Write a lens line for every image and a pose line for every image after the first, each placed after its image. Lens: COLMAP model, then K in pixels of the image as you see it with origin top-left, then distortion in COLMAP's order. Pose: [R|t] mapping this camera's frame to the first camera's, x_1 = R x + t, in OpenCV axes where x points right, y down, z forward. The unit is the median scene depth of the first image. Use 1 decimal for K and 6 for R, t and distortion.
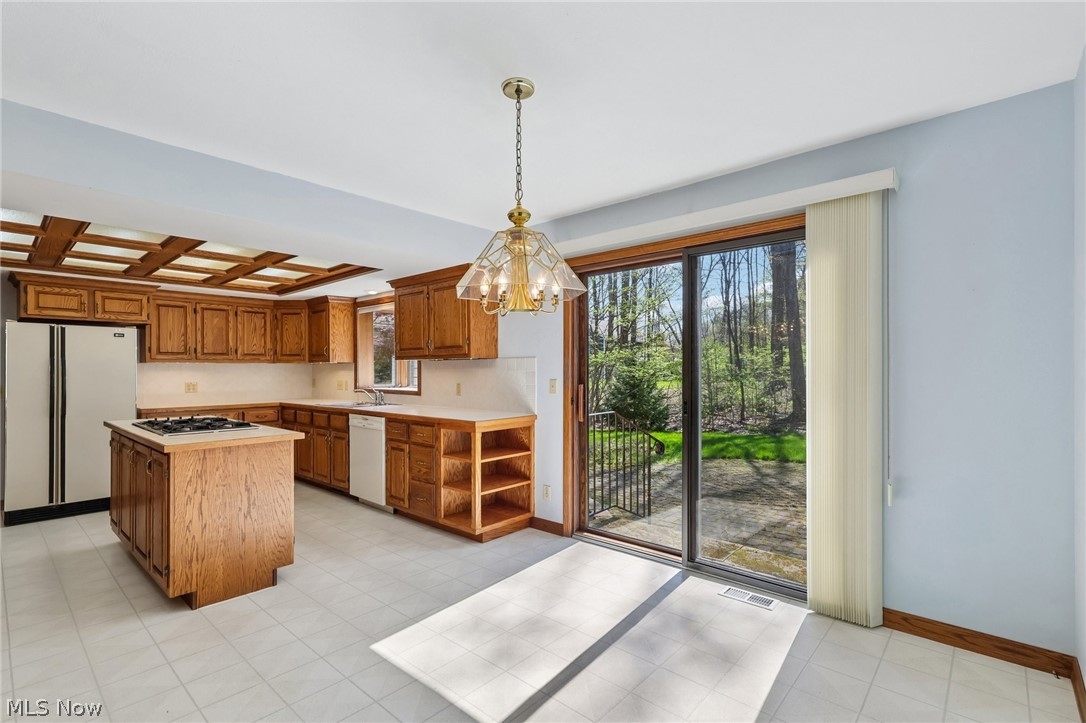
lens RADIAL K [[505.8, 0, 540.4], [0, 505.8, 364.1], [0, 0, 1]] dist [0.000175, 0.000076]
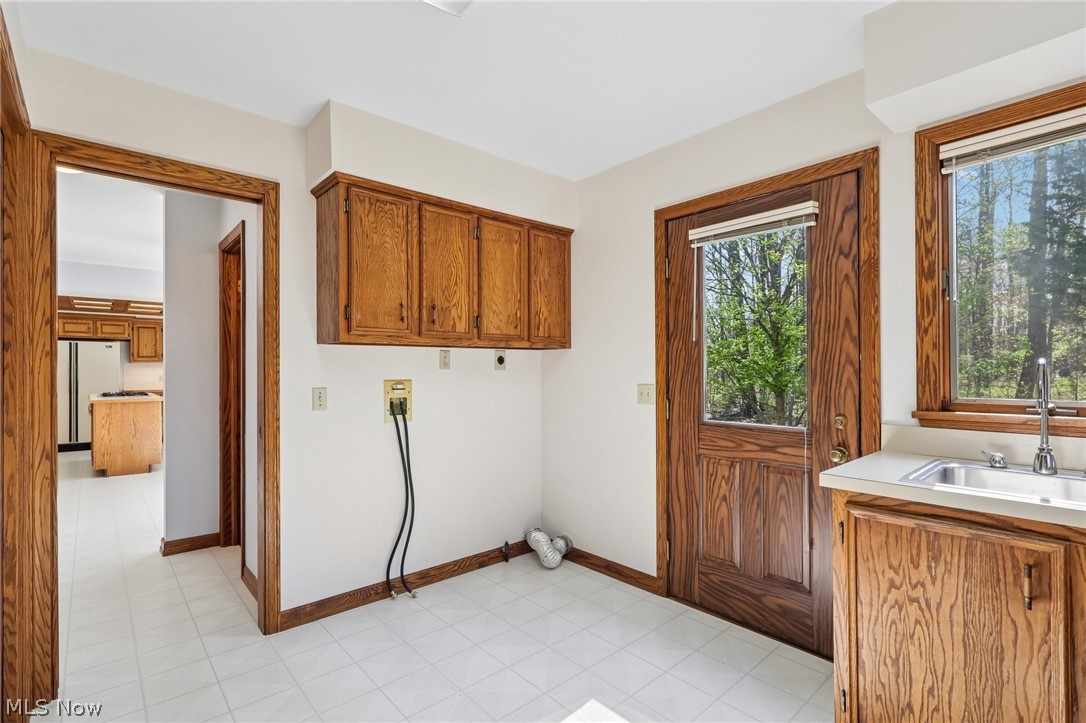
lens RADIAL K [[505.8, 0, 540.4], [0, 505.8, 364.1], [0, 0, 1]] dist [0.000175, 0.000076]
pose [[0.993711, -0.001662, -0.111964, 0.841090], [0.001769, 0.999998, 0.000857, 0.003522], [0.111962, -0.001050, 0.993712, -0.559266]]
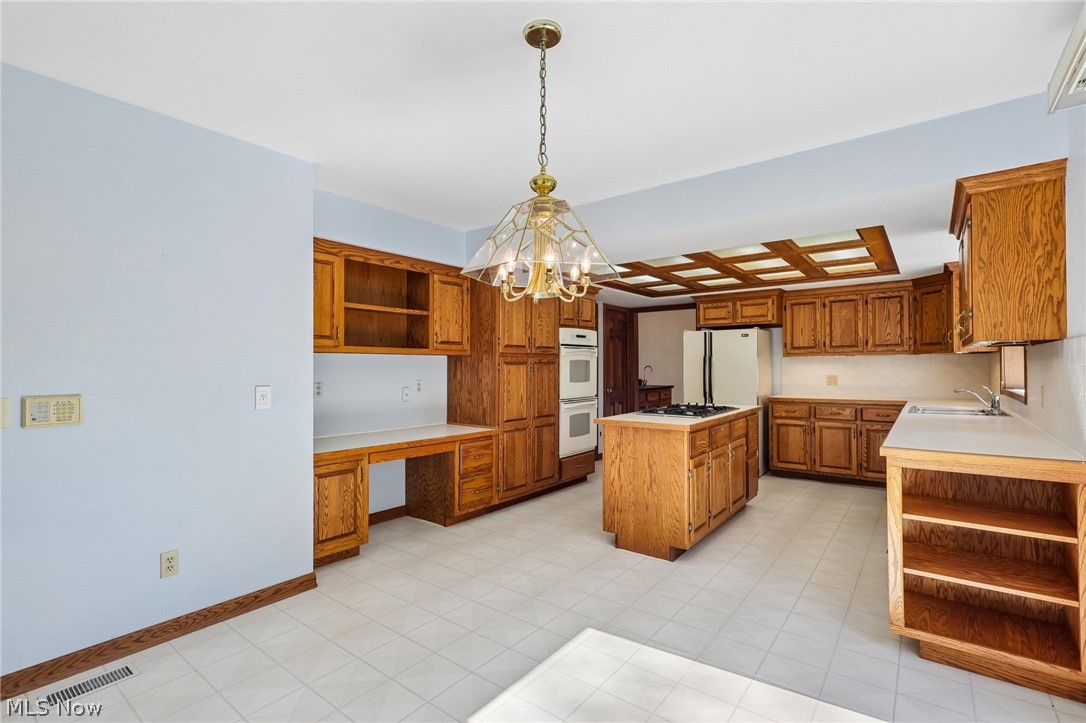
lens RADIAL K [[505.8, 0, 540.4], [0, 505.8, 364.1], [0, 0, 1]] dist [0.000175, 0.000076]
pose [[0.066231, -0.000550, -0.997804, 0.371543], [0.018815, 0.999823, 0.000698, 0.003075], [0.997627, -0.018820, 0.066229, 0.439449]]
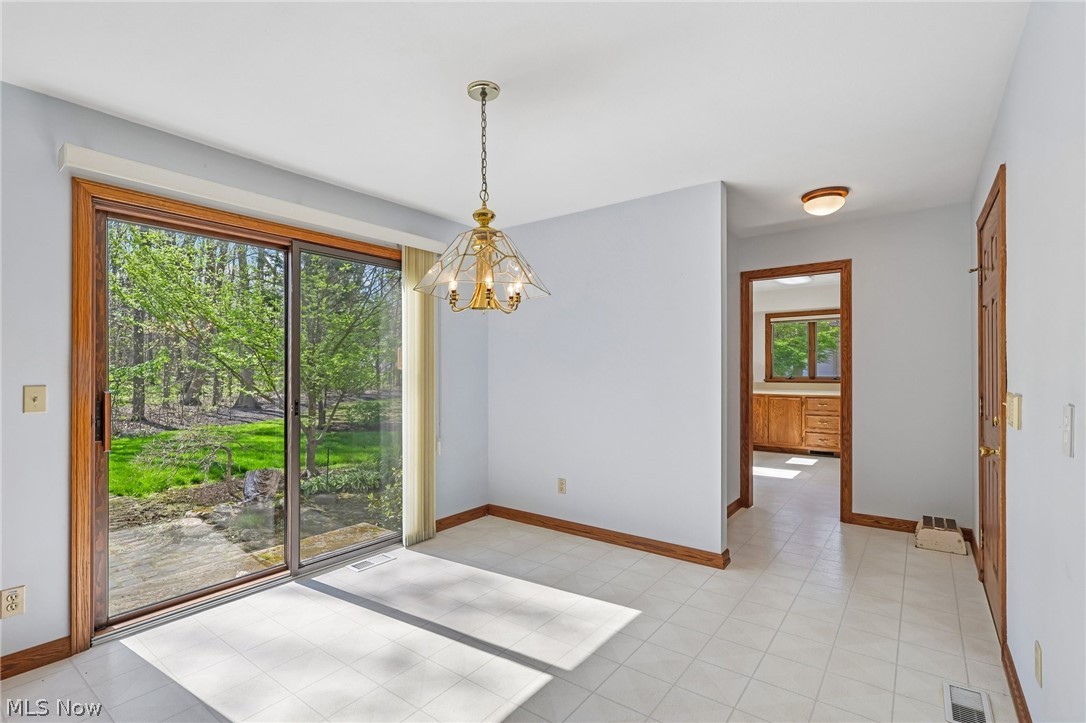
lens RADIAL K [[505.8, 0, 540.4], [0, 505.8, 364.1], [0, 0, 1]] dist [0.000175, 0.000076]
pose [[-0.082343, 0.014619, 0.996497, -0.508492], [-0.007457, 0.999855, -0.015284, 0.011569], [-0.996576, -0.008689, -0.082222, 0.455959]]
